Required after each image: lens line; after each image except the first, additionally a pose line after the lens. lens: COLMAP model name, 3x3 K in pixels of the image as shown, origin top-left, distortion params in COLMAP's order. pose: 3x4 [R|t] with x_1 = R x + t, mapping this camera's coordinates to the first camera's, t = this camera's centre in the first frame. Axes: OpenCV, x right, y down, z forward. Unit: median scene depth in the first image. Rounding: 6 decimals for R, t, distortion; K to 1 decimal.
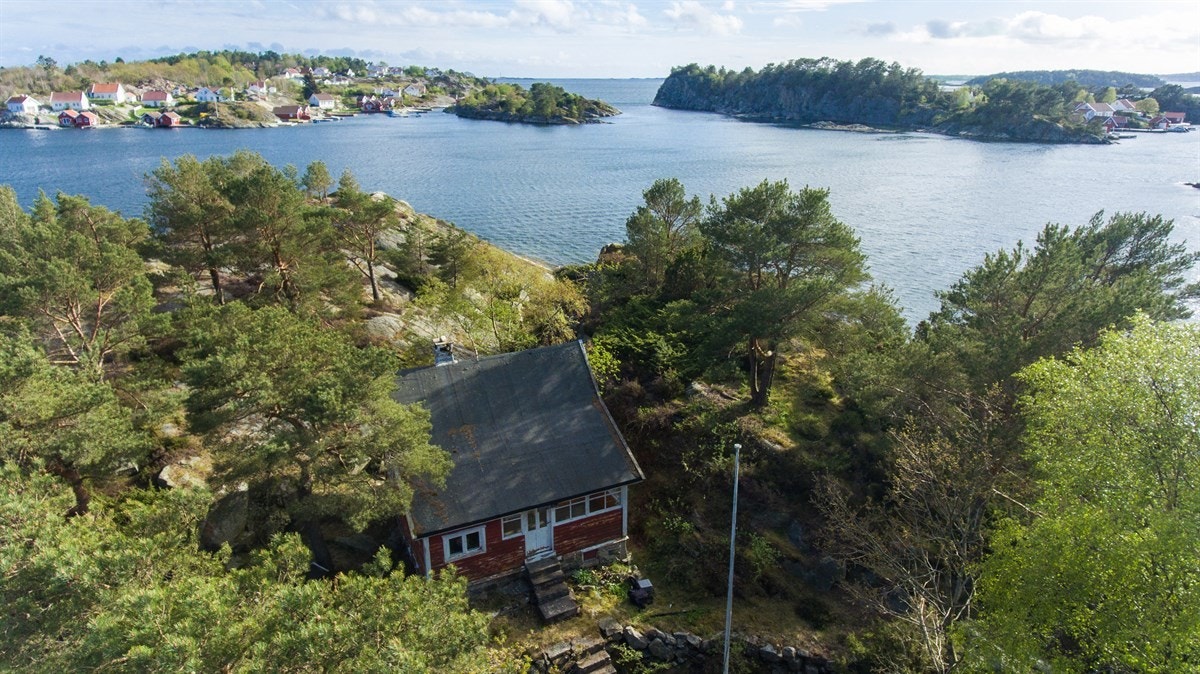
lens RADIAL K [[706.1, 0, 598.6], [0, 706.1, 329.8], [0, 0, 1]] dist [0.000030, -0.002400]
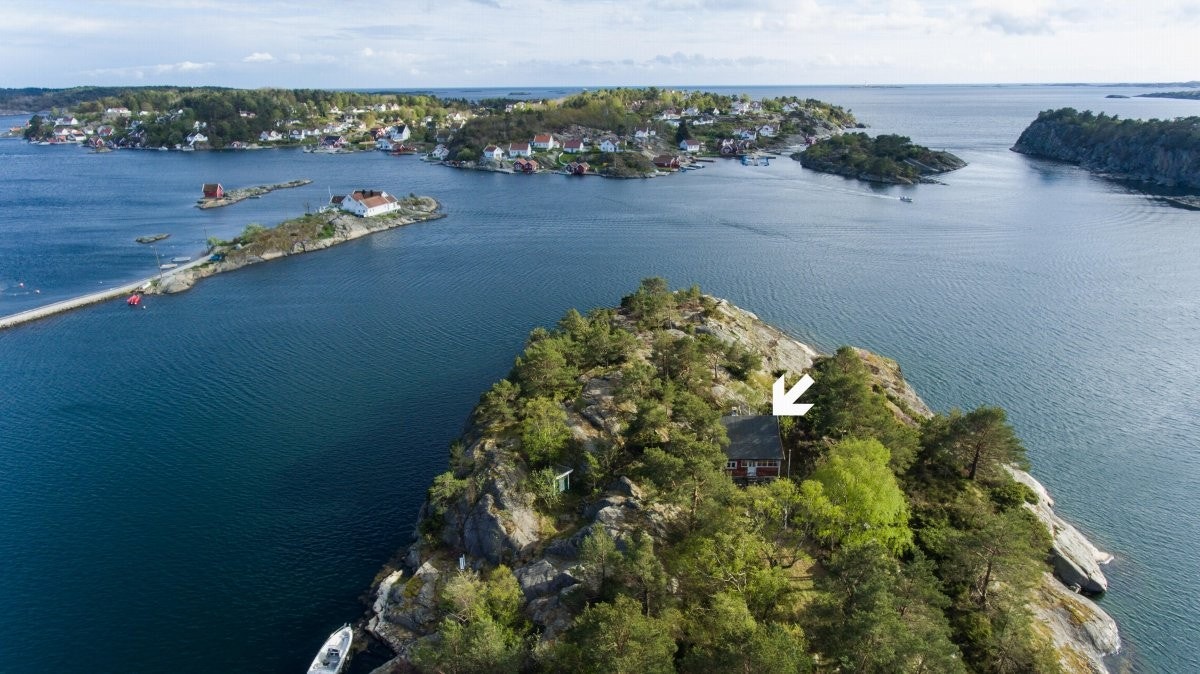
lens RADIAL K [[706.1, 0, 601.0], [0, 706.1, 336.0], [0, 0, 1]] dist [0.000030, -0.002400]
pose [[0.891557, 0.145042, -0.429055, 0.047086], [-0.145554, 0.988838, 0.031823, -0.026368], [0.428882, 0.034079, 0.902718, -0.181124]]
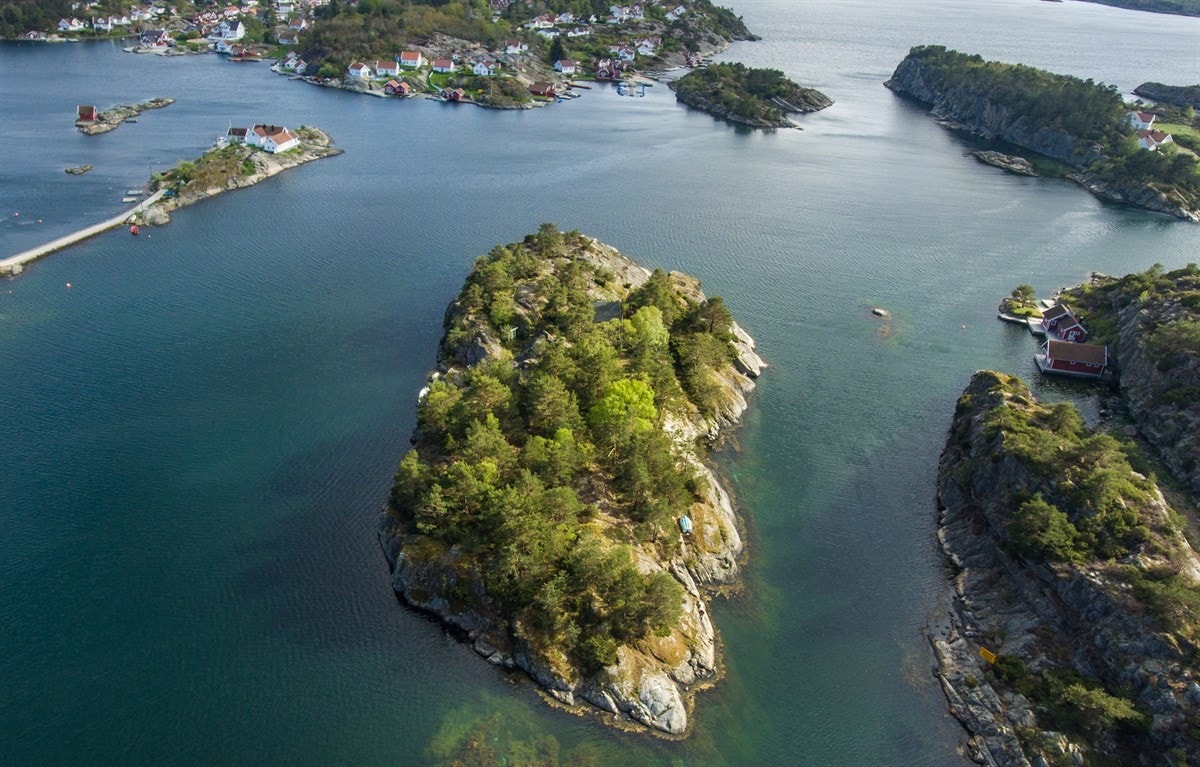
lens RADIAL K [[902.2, 0, 593.3], [0, 902.2, 384.1], [0, 0, 1]] dist [-0.008885, 0.013834]
pose [[0.948205, 0.187814, -0.256190, 0.158418], [-0.159328, 0.978901, 0.127935, -0.020954], [0.274813, -0.080491, 0.958123, -0.555200]]
